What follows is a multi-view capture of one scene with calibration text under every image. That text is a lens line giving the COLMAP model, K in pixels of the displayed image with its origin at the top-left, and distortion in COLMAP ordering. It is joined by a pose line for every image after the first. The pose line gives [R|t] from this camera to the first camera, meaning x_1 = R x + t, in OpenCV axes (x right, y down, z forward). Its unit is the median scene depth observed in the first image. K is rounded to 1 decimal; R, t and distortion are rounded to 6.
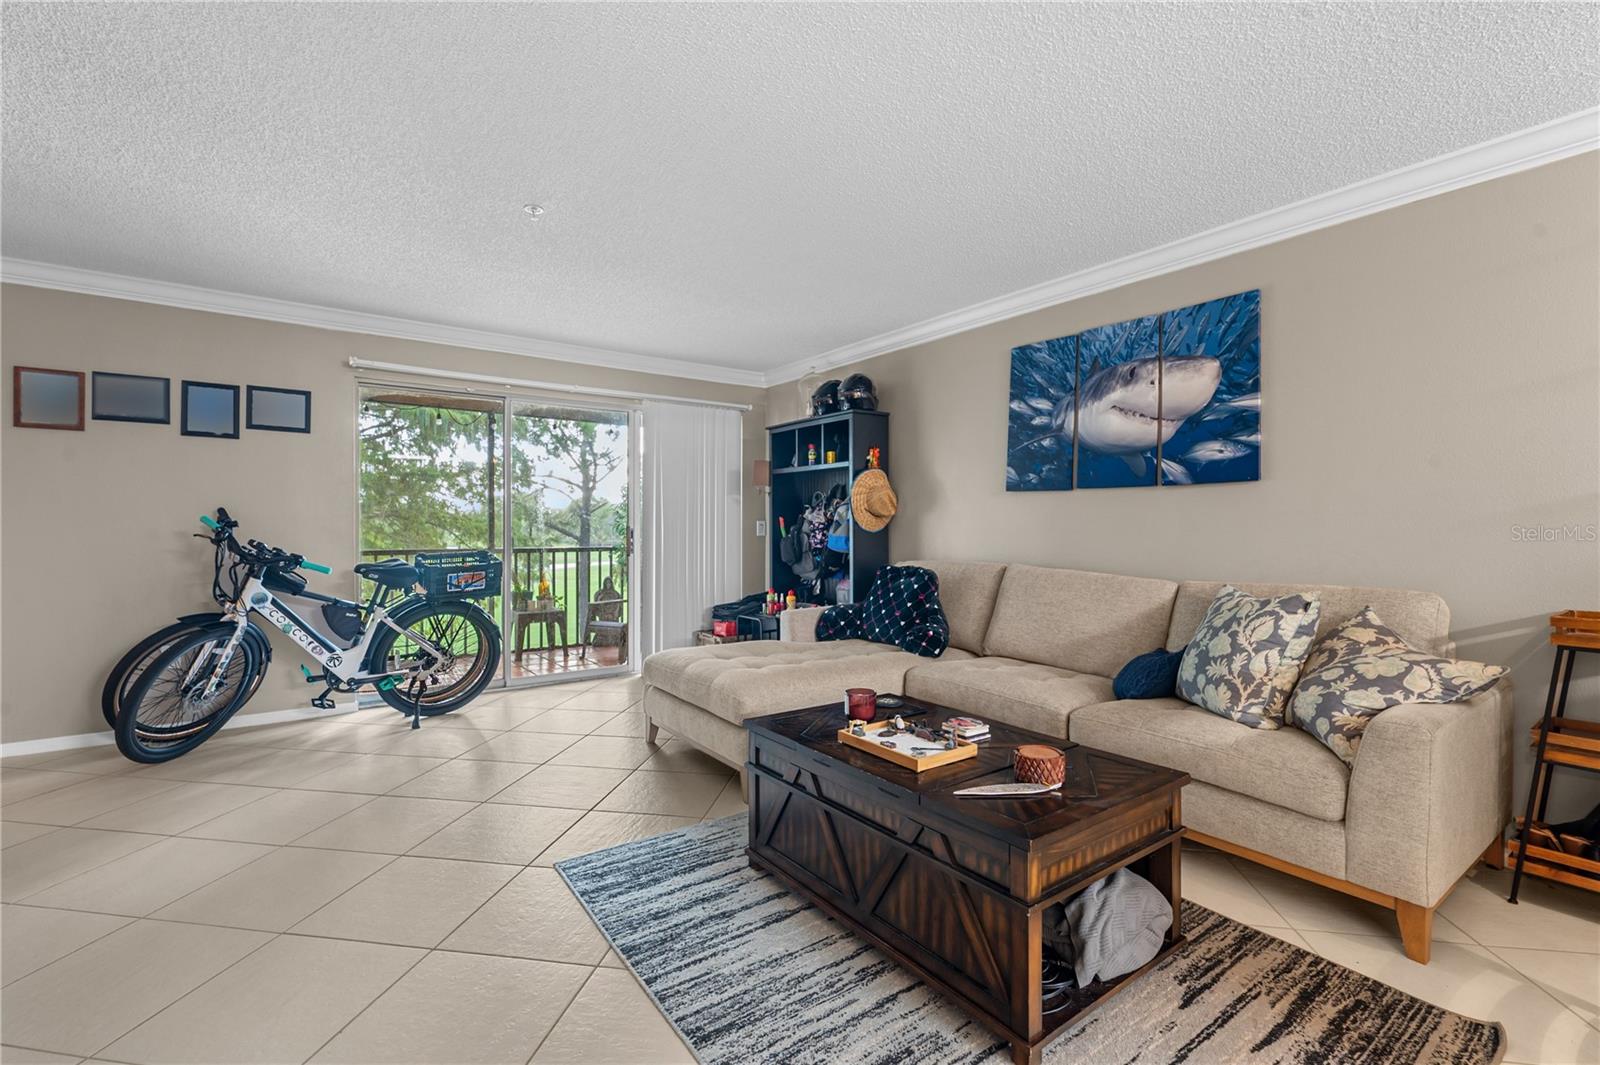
lens RADIAL K [[703.3, 0, 810.7], [0, 703.3, 529.6], [0, 0, 1]] dist [0.001130, 0.000014]
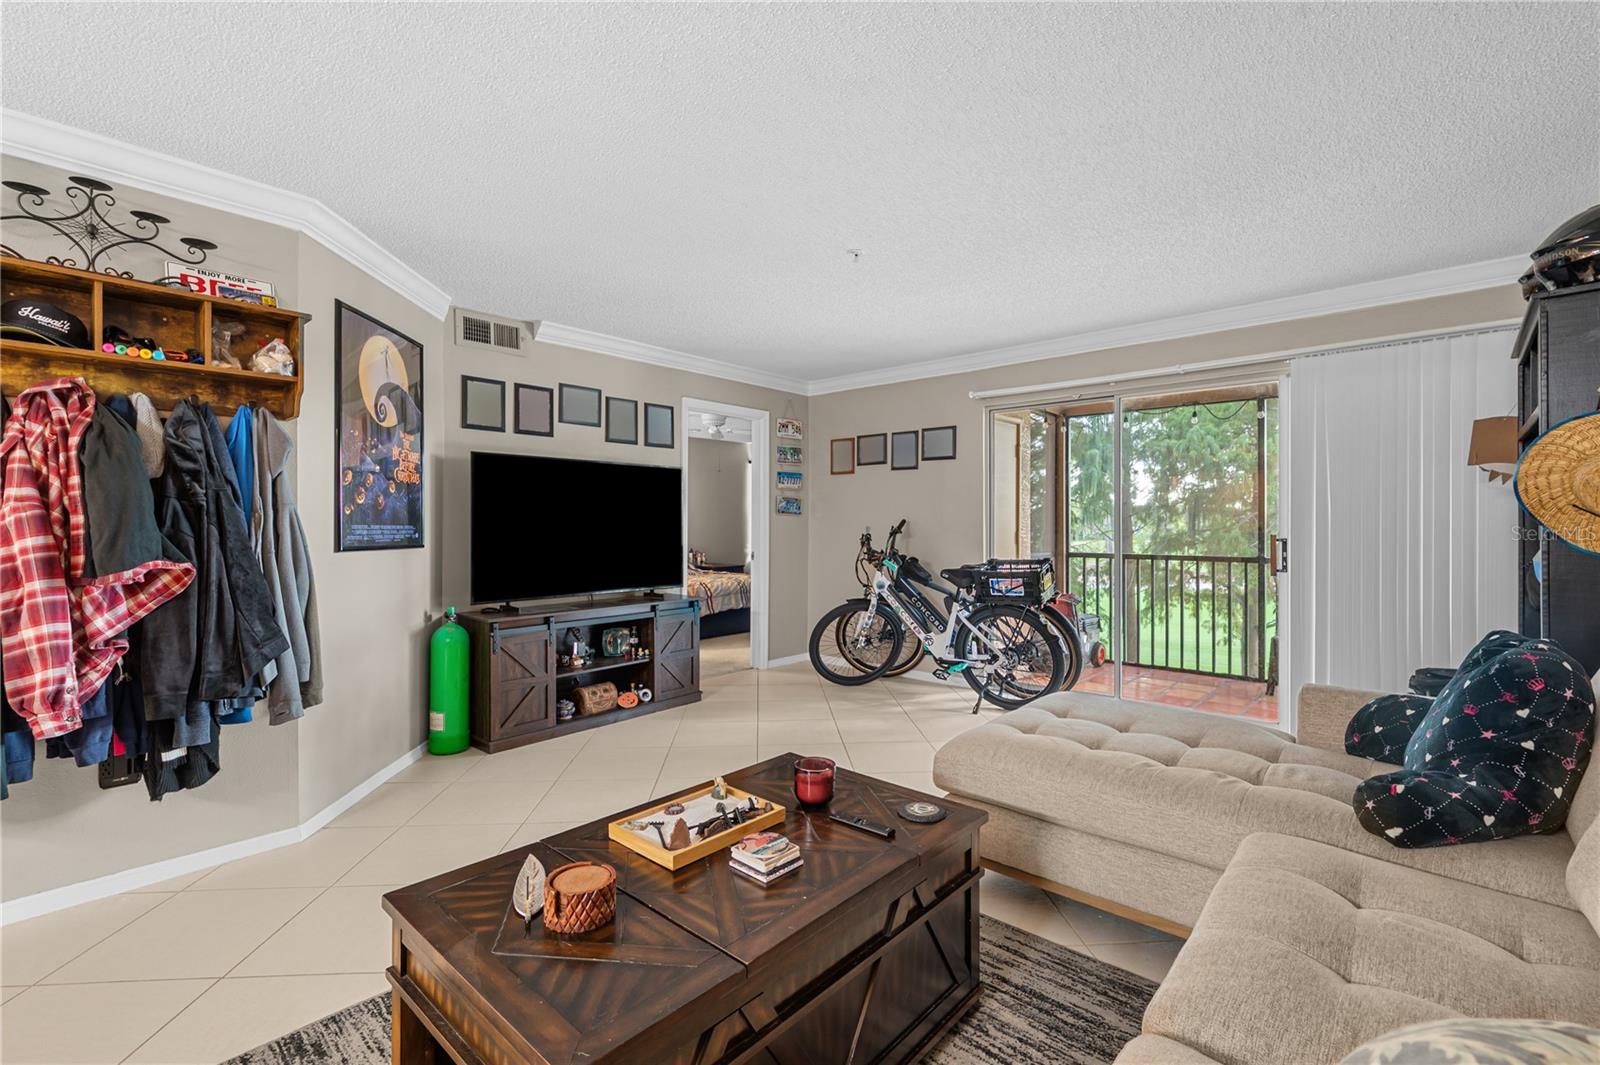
lens RADIAL K [[708.8, 0, 798.6], [0, 708.8, 525.3], [0, 0, 1]] dist [0.022289, -0.000255]
pose [[0.199890, 0.000654, -0.979818, 0.577155], [-0.006121, 0.999981, -0.000581, -0.018932], [0.979799, 0.006113, 0.199890, 0.580119]]
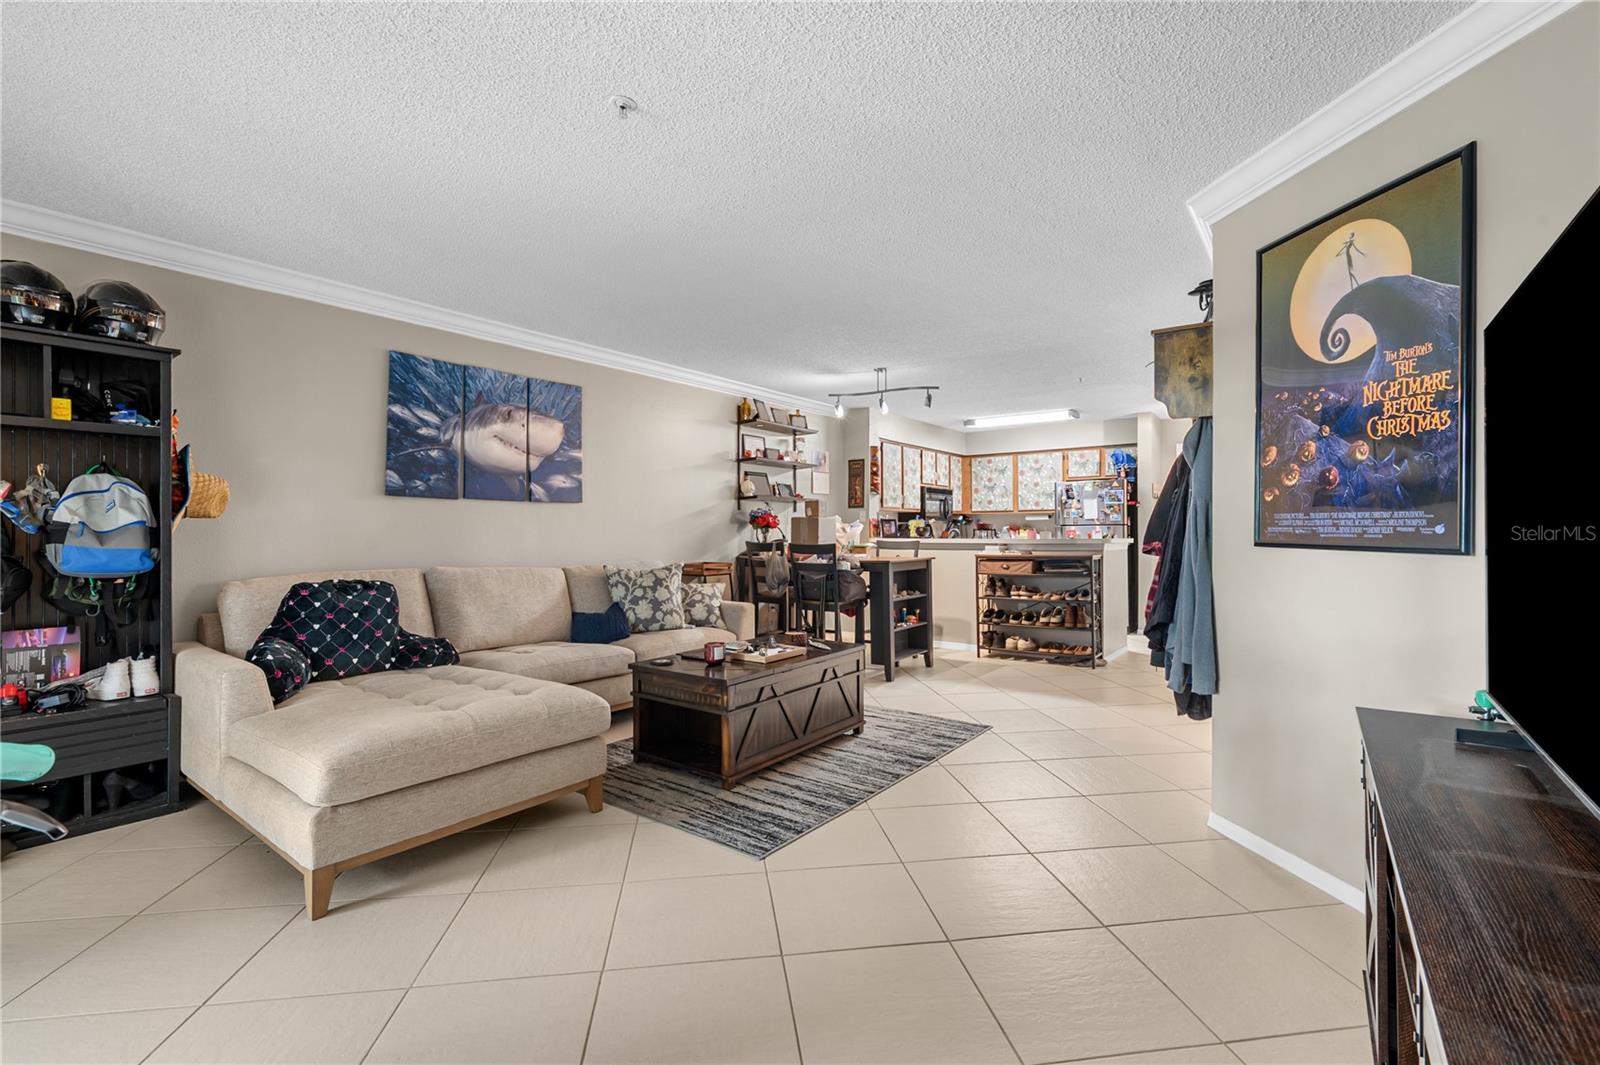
lens RADIAL K [[708.8, 0, 798.6], [0, 708.8, 525.3], [0, 0, 1]] dist [0.022289, -0.000255]
pose [[-0.281965, 0.005511, 0.959409, -0.980079], [0.008812, 0.999956, -0.003154, -0.006520], [-0.959384, 0.007566, -0.282001, 0.874430]]
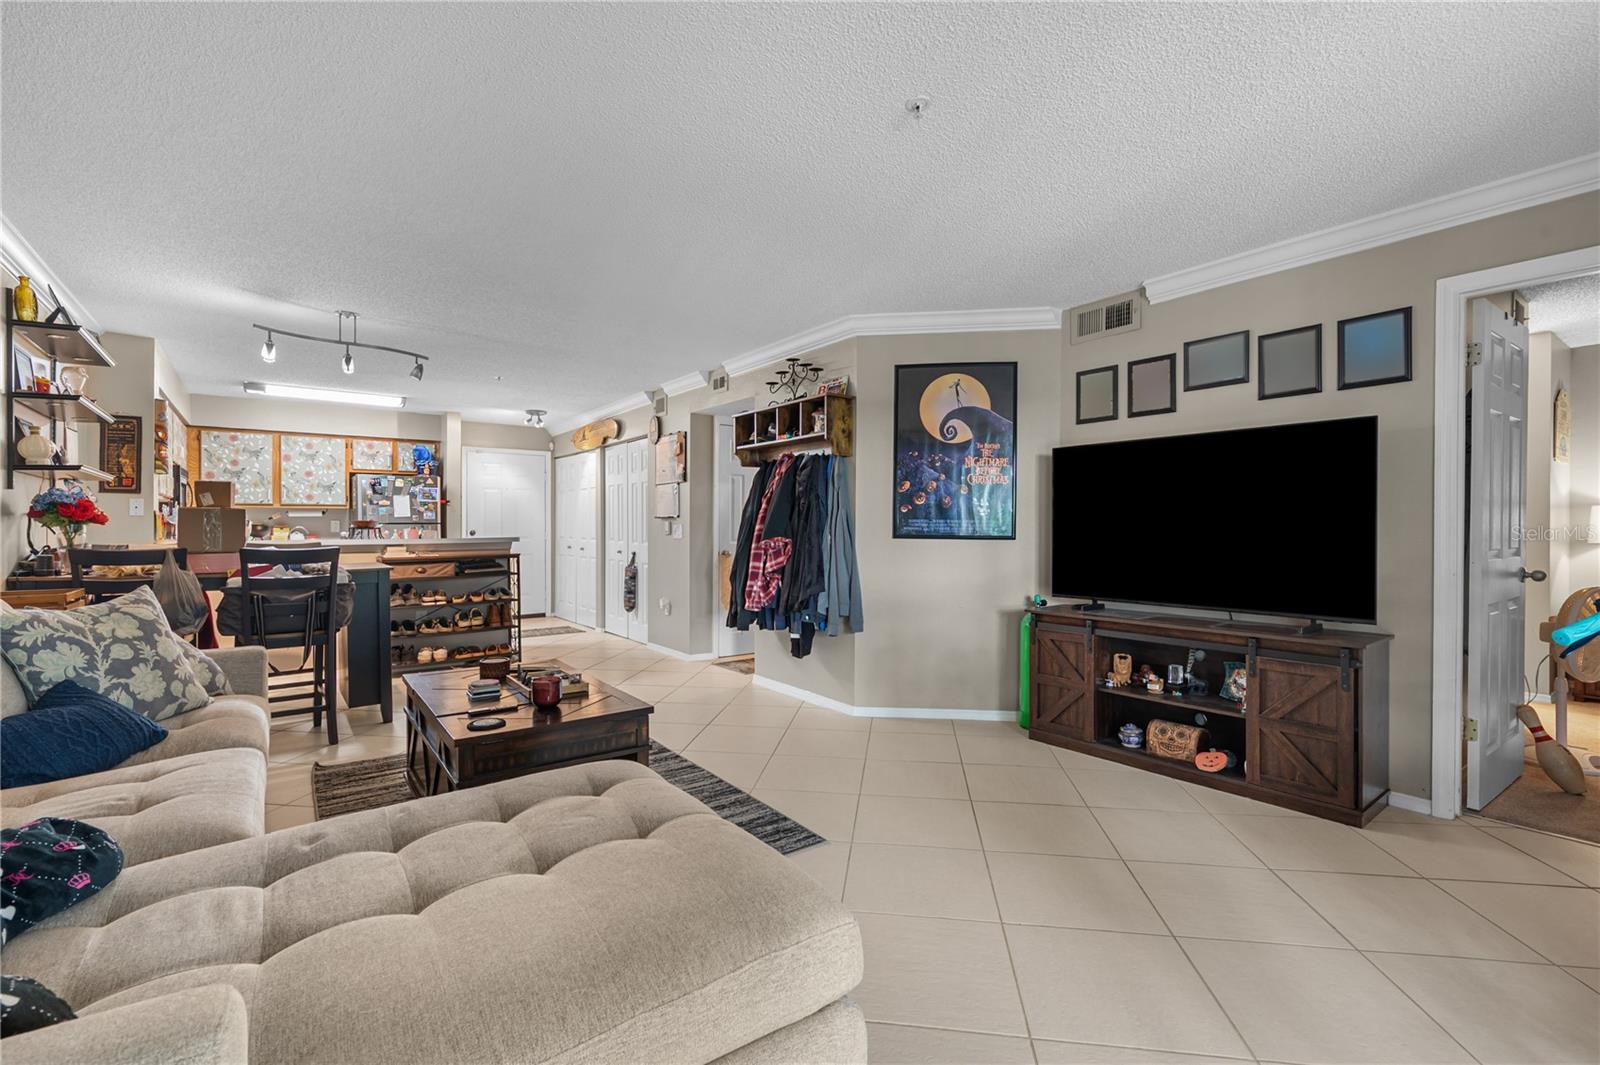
lens RADIAL K [[714.6, 0, 800.0], [0, 714.6, 532.5], [0, 0, 1]] dist [0.002396, -0.000053]
pose [[-0.999998, -0.001766, 0.001251, -0.228284], [-0.001749, 0.999903, 0.013783, -0.010557], [-0.001275, 0.013780, -0.999904, 1.483233]]
